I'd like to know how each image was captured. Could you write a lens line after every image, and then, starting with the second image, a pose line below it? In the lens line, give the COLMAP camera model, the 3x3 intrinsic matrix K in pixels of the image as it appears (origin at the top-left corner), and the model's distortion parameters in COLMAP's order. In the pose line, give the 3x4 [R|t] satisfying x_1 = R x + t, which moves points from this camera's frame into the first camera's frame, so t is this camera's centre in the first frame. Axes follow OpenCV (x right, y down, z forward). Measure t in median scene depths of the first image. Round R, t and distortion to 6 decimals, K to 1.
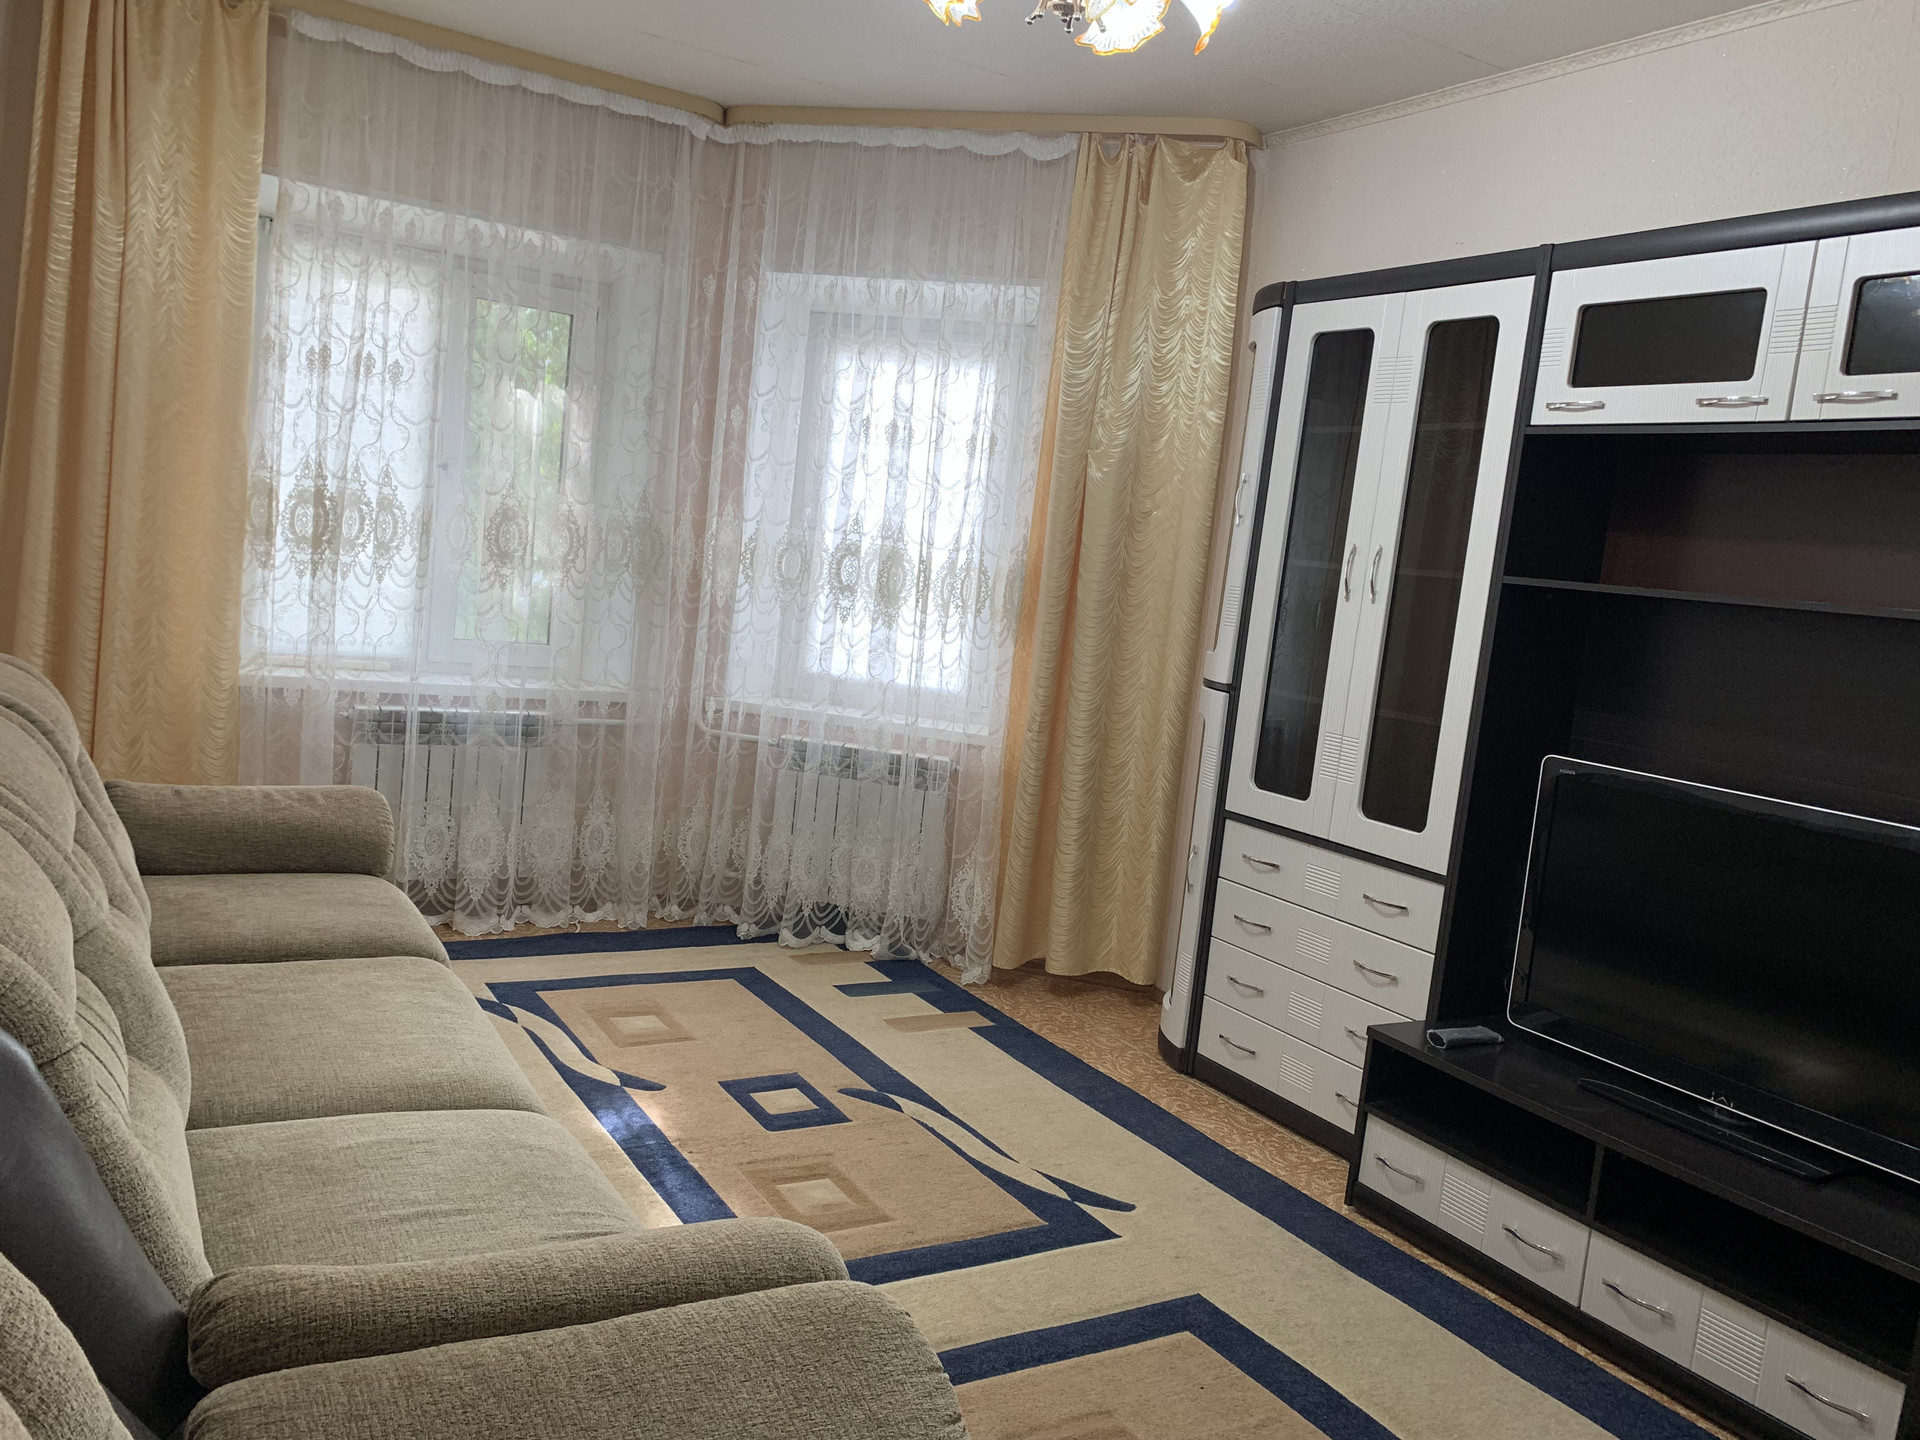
lens RADIAL K [[1471.8, 0, 965.4], [0, 1471.8, 728.7], [0, 0, 1]] dist [0.014618, -0.019148]
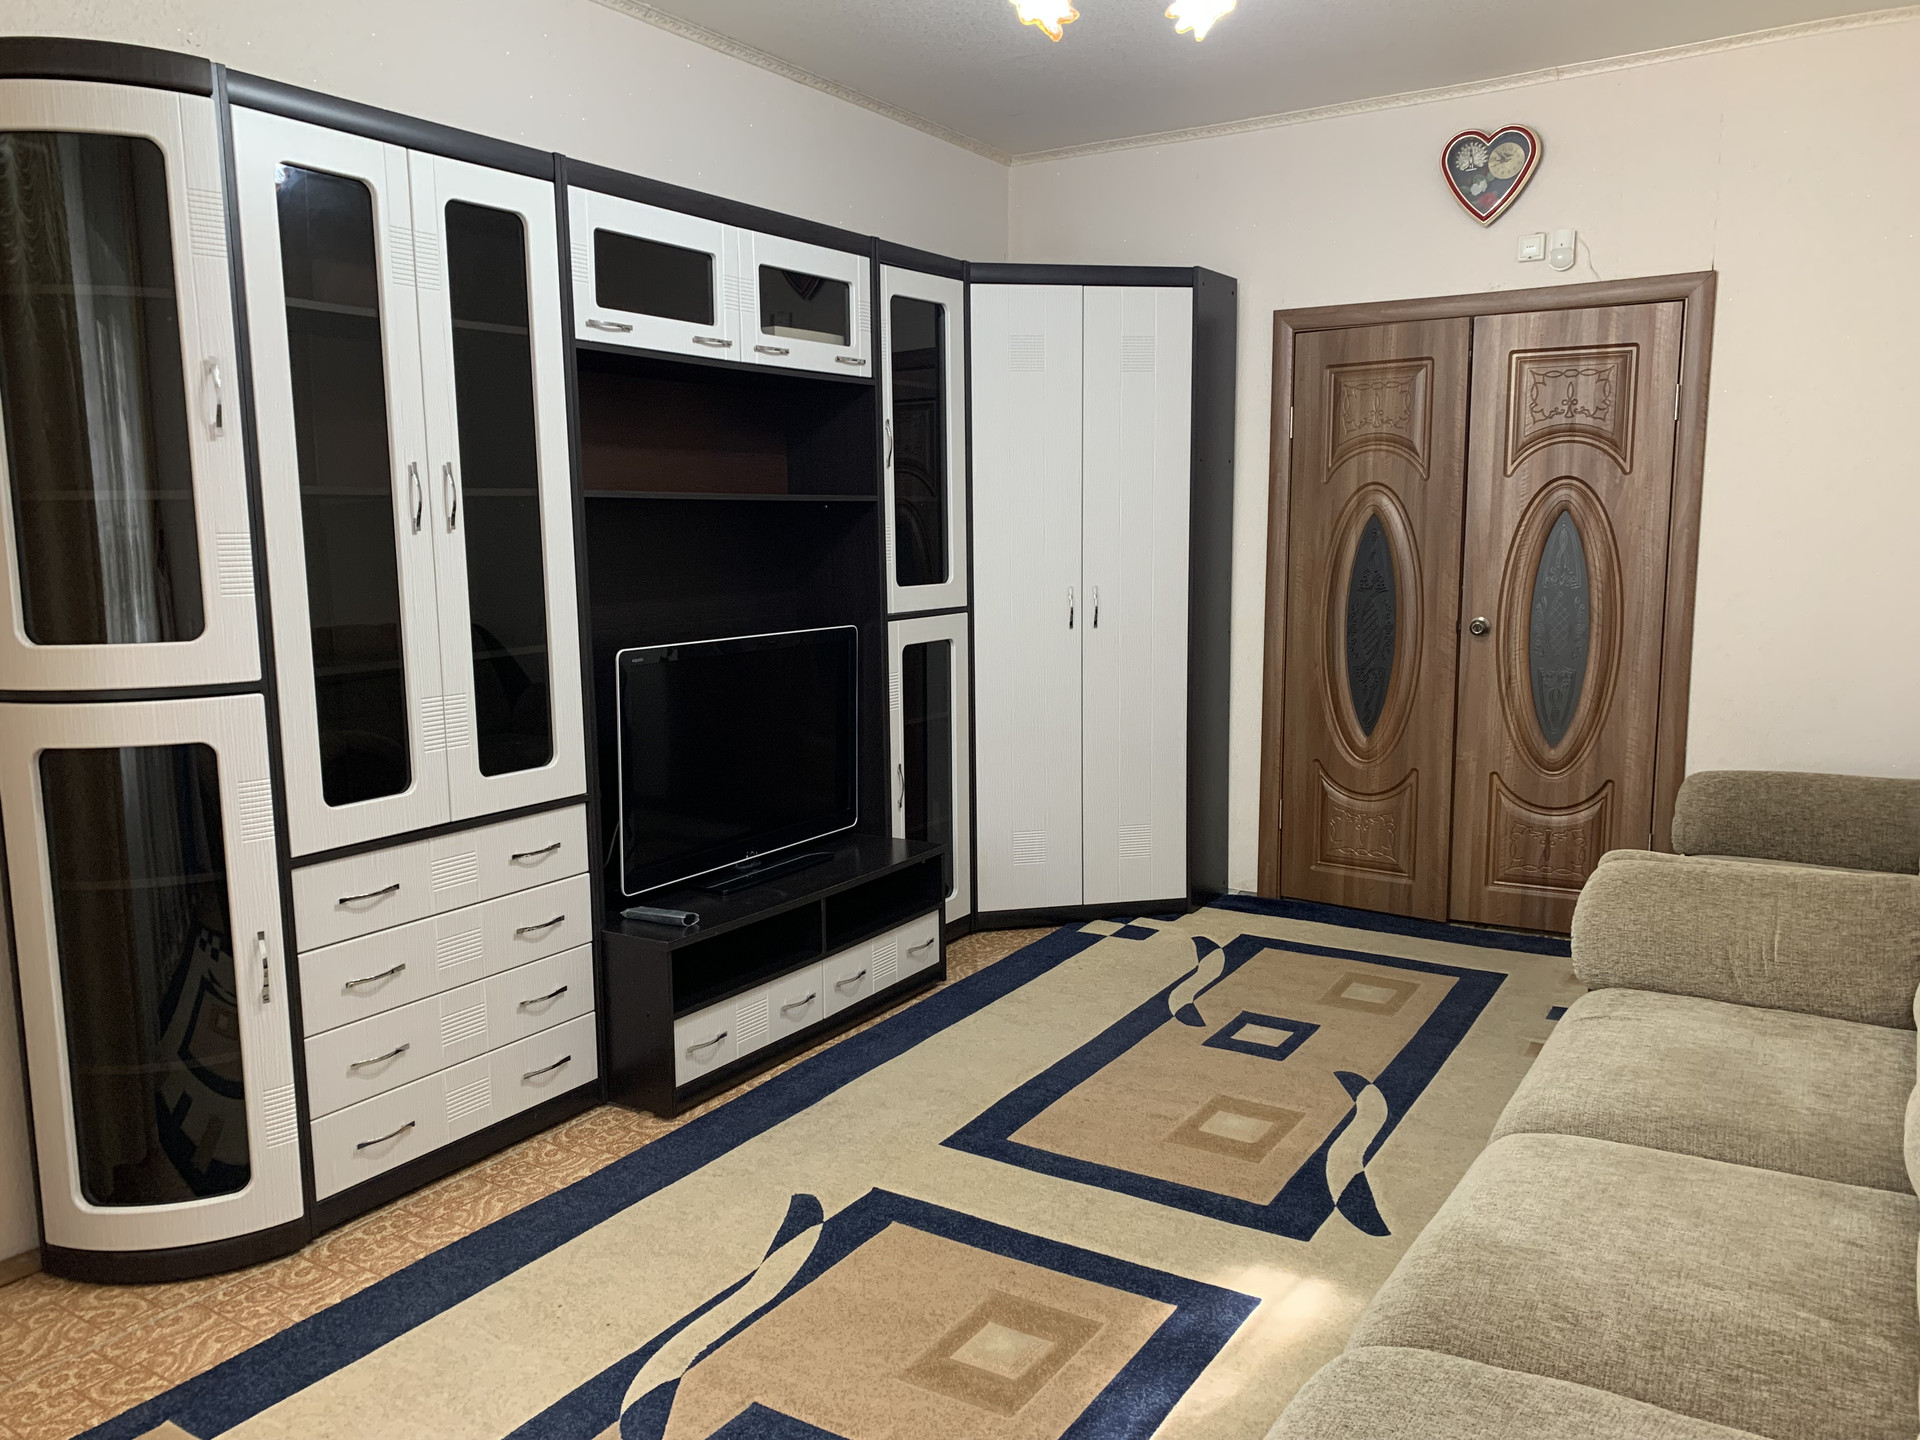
lens RADIAL K [[1471.8, 0, 968.2], [0, 1471.8, 716.5], [0, 0, 1]] dist [0.014618, -0.019148]
pose [[-0.452911, -0.230429, 0.861263, -0.652151], [0.057788, 0.956404, 0.286272, -0.224970], [-0.889681, 0.179426, -0.419850, 1.193442]]
